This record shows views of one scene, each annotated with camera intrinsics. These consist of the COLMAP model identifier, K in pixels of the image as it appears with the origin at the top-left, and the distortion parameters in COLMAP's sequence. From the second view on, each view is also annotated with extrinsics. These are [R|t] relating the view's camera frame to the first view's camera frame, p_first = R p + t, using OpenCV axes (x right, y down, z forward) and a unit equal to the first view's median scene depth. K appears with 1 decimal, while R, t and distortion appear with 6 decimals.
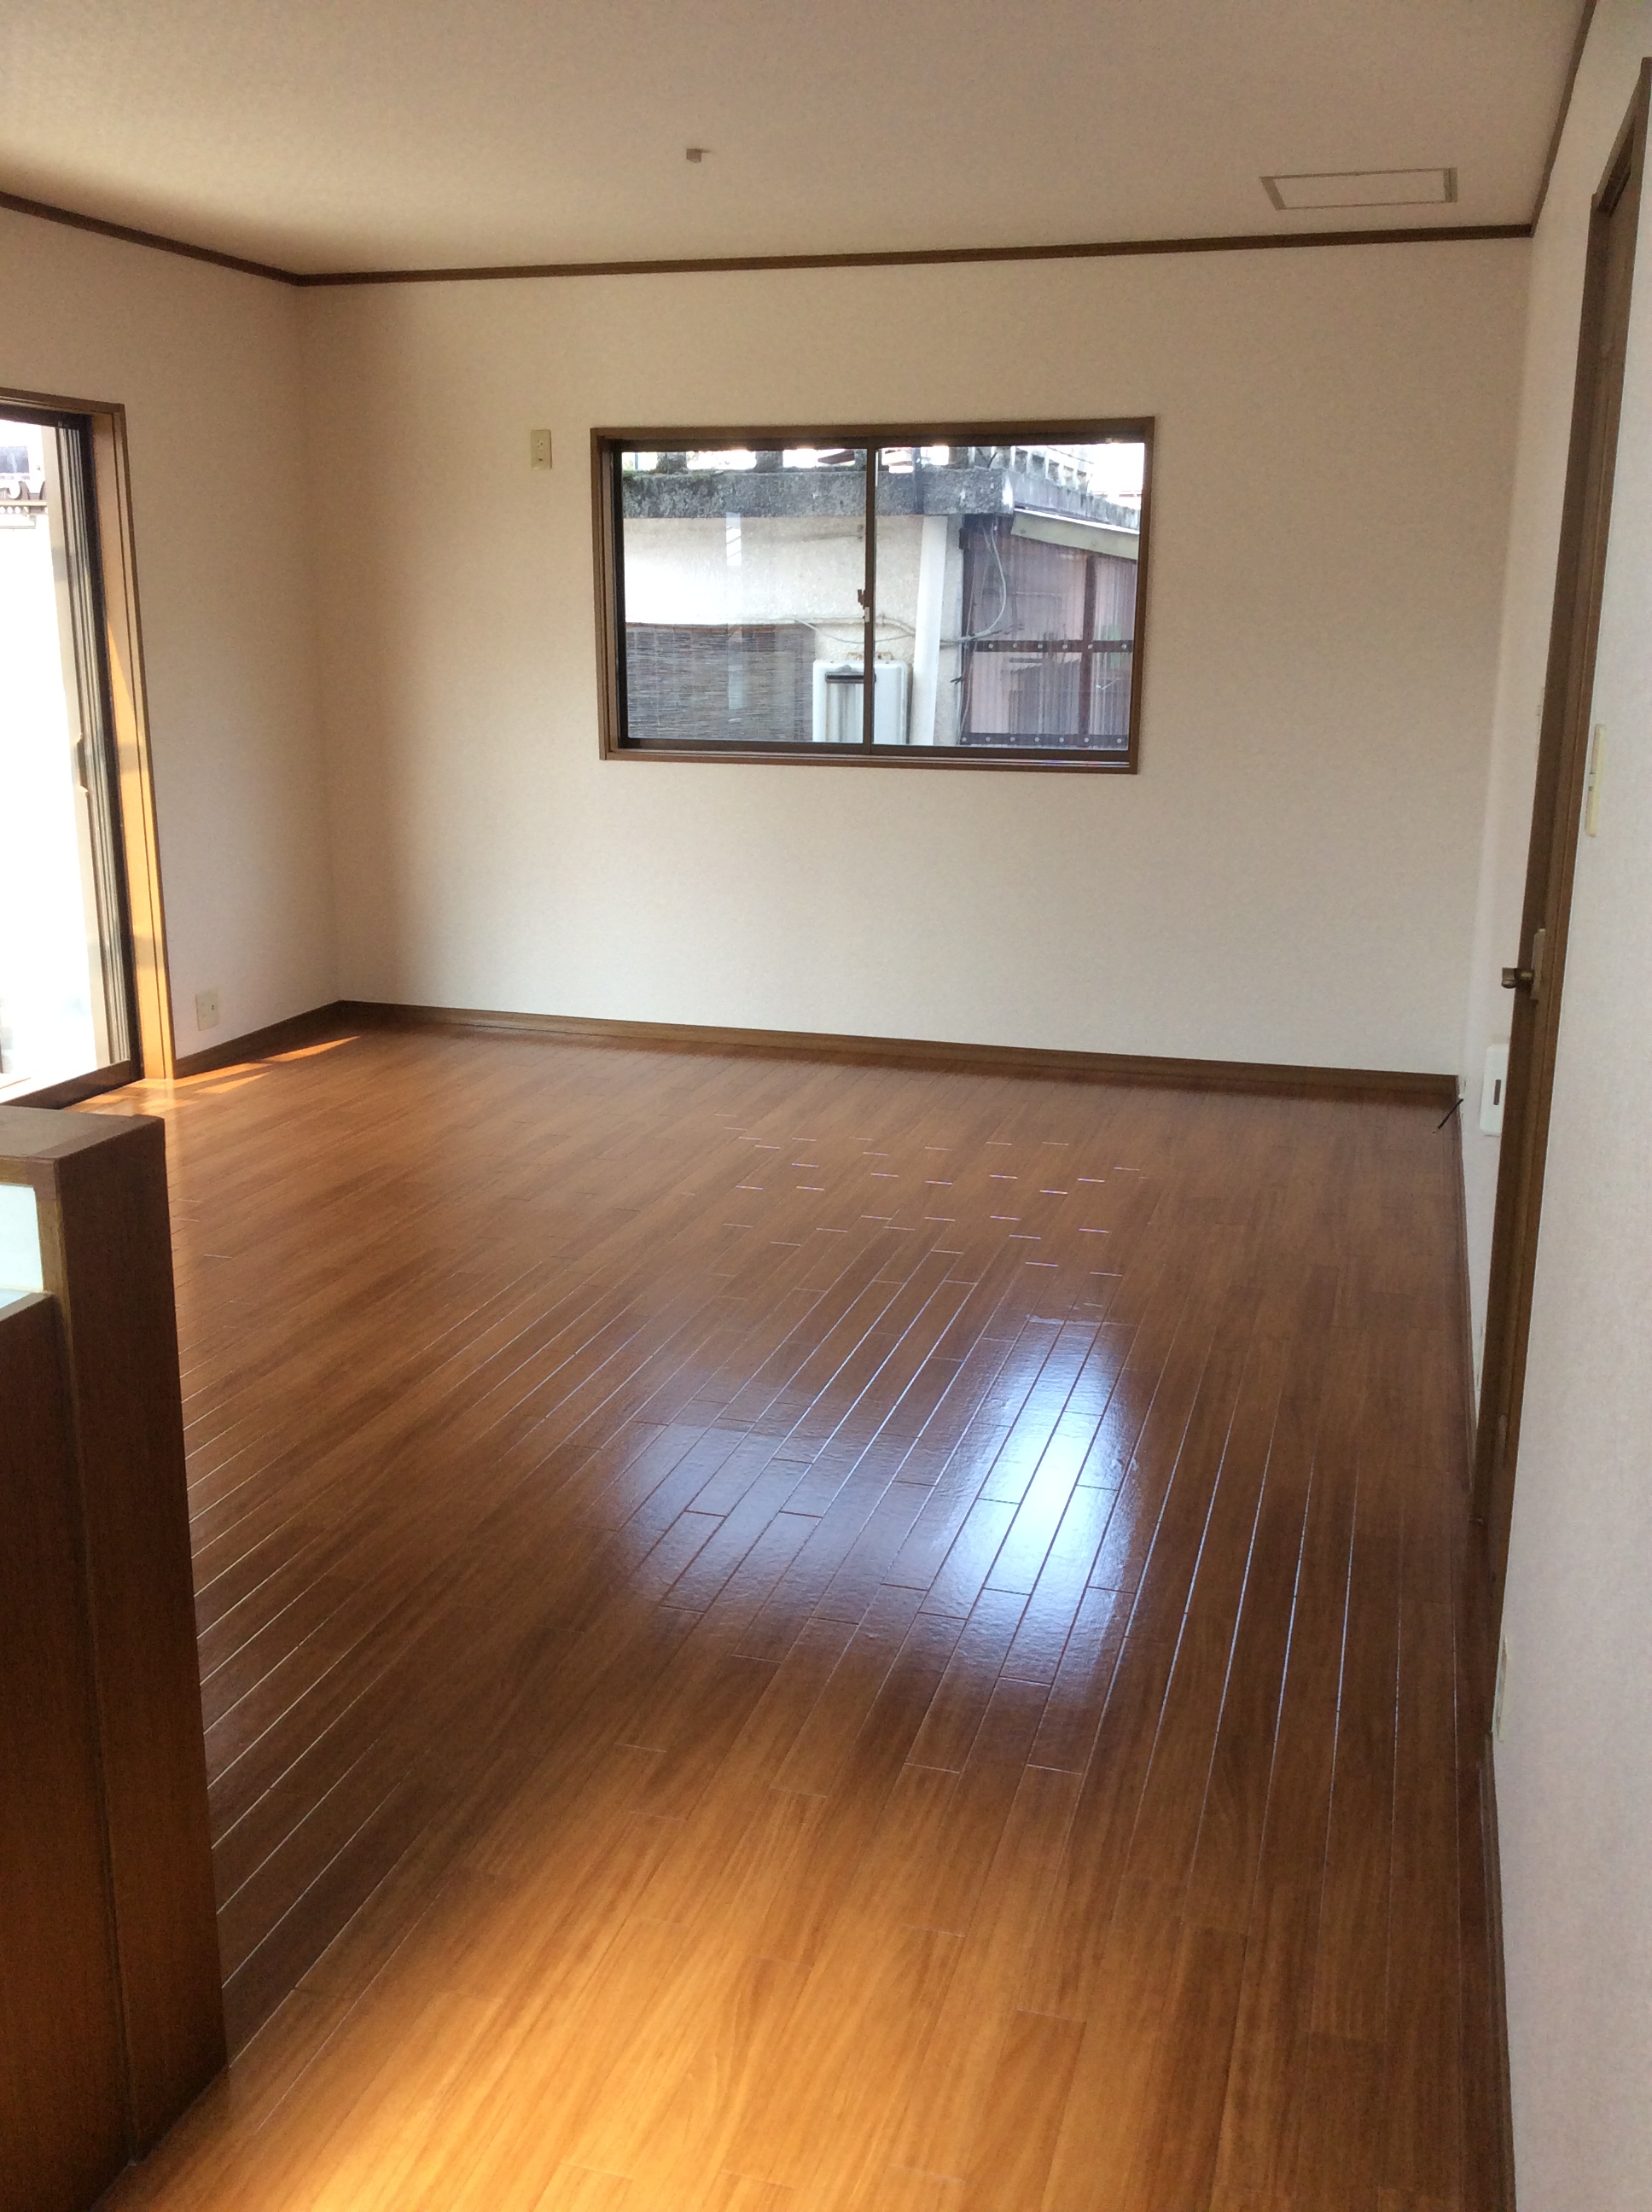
lens RADIAL K [[1997.4, 0, 820.4], [0, 1997.4, 1159.8], [0, 0, 1]] dist [0.098934, -0.177940]
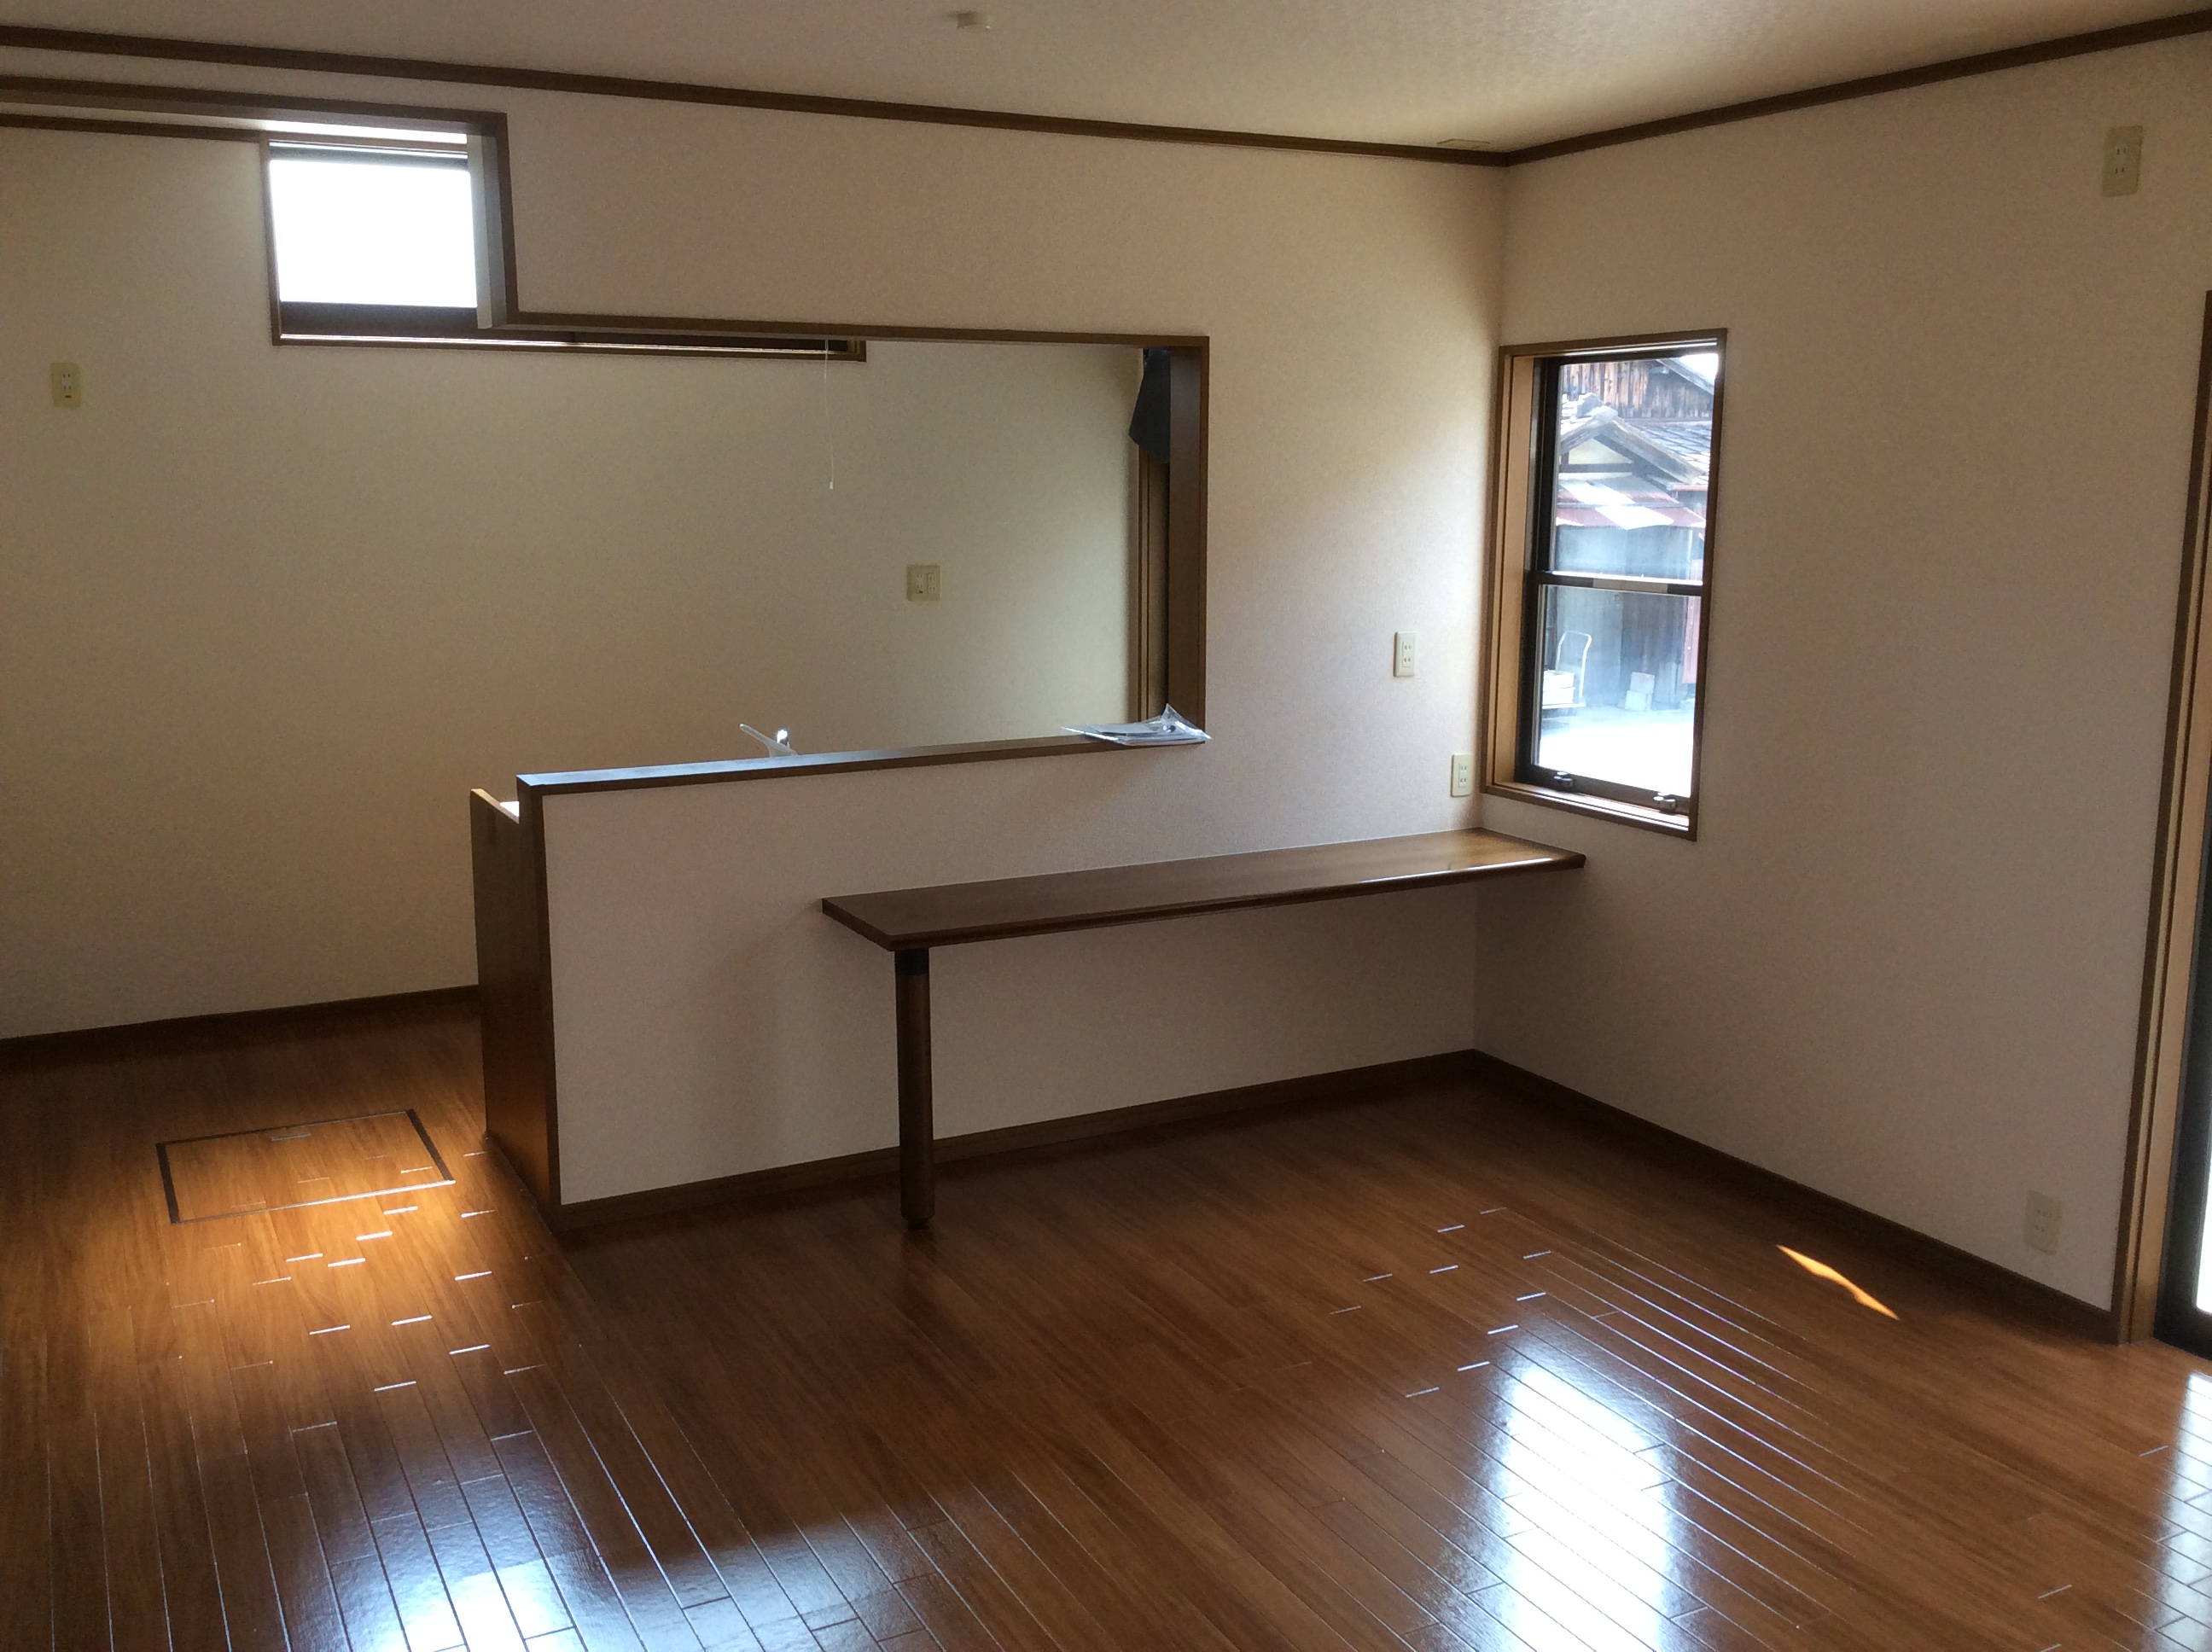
lens RADIAL K [[1997.4, 0, 1106.0], [0, 1997.4, 826.0], [0, 0, 1]] dist [0.098934, -0.177940]
pose [[-0.717856, 0.115271, -0.686582, 0.687715], [-0.191887, 0.915237, 0.354288, -0.803810], [0.669225, 0.386074, -0.634890, 2.516626]]
